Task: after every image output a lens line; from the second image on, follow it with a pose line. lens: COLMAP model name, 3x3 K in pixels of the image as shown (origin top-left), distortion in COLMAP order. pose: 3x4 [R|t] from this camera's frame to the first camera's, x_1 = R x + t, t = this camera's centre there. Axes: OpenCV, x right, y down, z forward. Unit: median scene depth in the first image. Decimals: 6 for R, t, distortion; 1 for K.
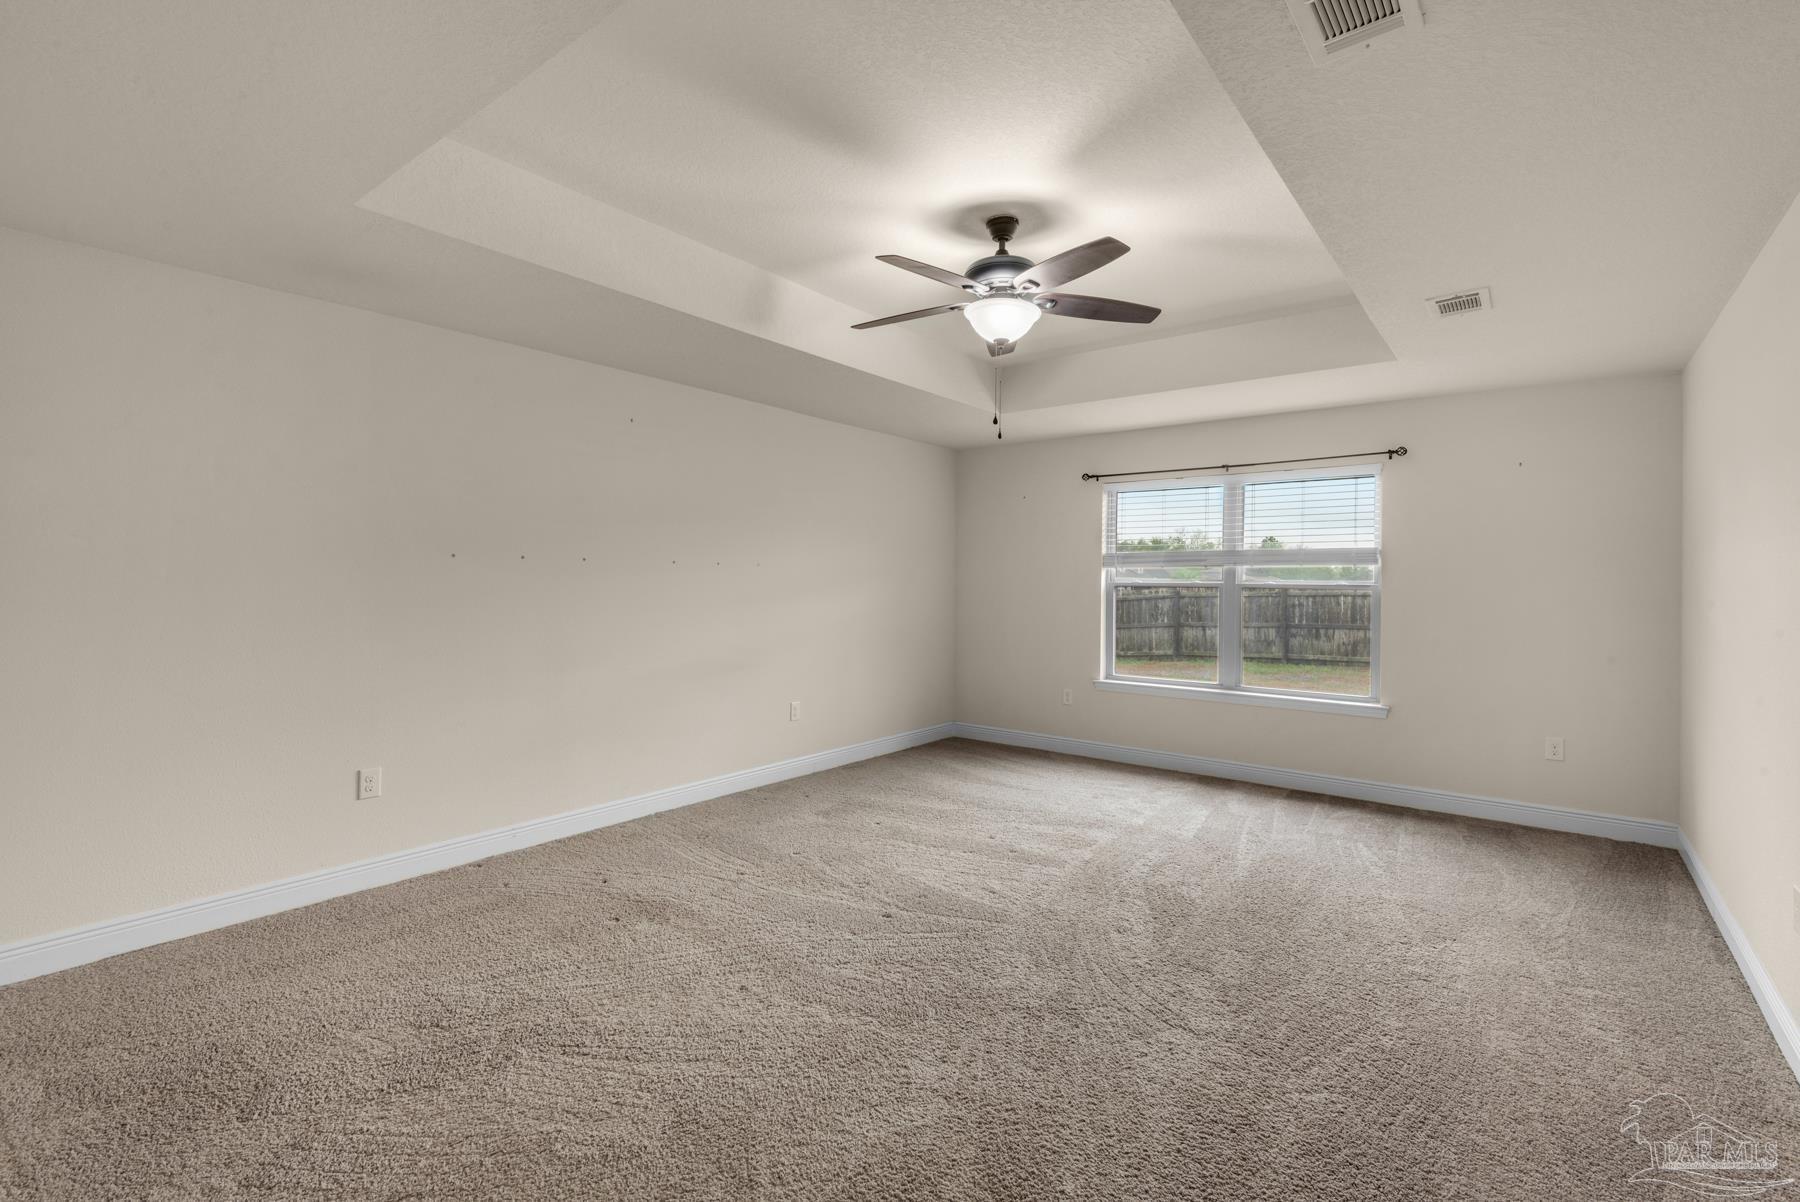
lens RADIAL K [[824.9, 0, 912.3], [0, 824.9, 586.2], [0, 0, 1]] dist [0.027649, -0.015974]
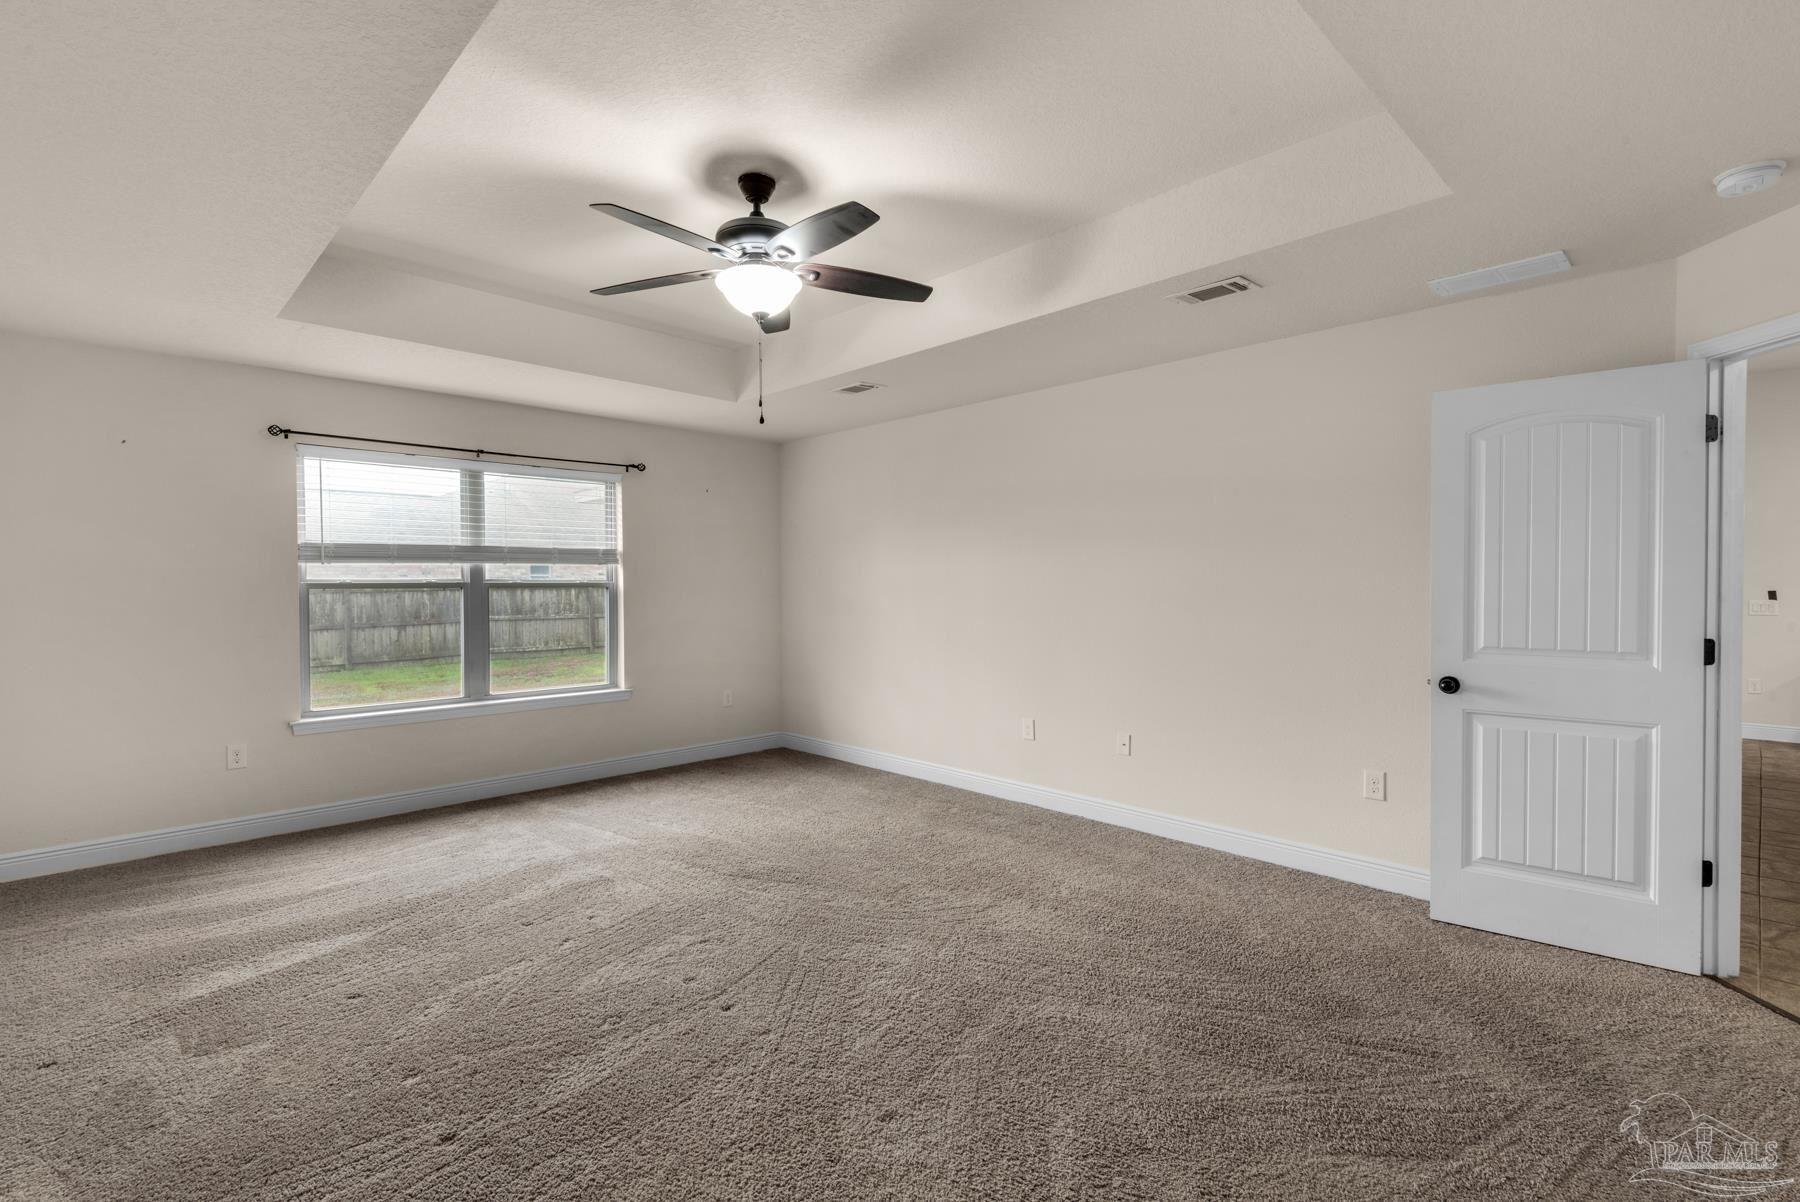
lens RADIAL K [[824.9, 0, 912.3], [0, 824.9, 586.2], [0, 0, 1]] dist [0.027649, -0.015974]
pose [[0.127656, -0.013937, 0.991721, -0.671623], [0.011273, 0.999857, 0.012600, -0.007720], [-0.991754, 0.009571, 0.127795, 0.619976]]
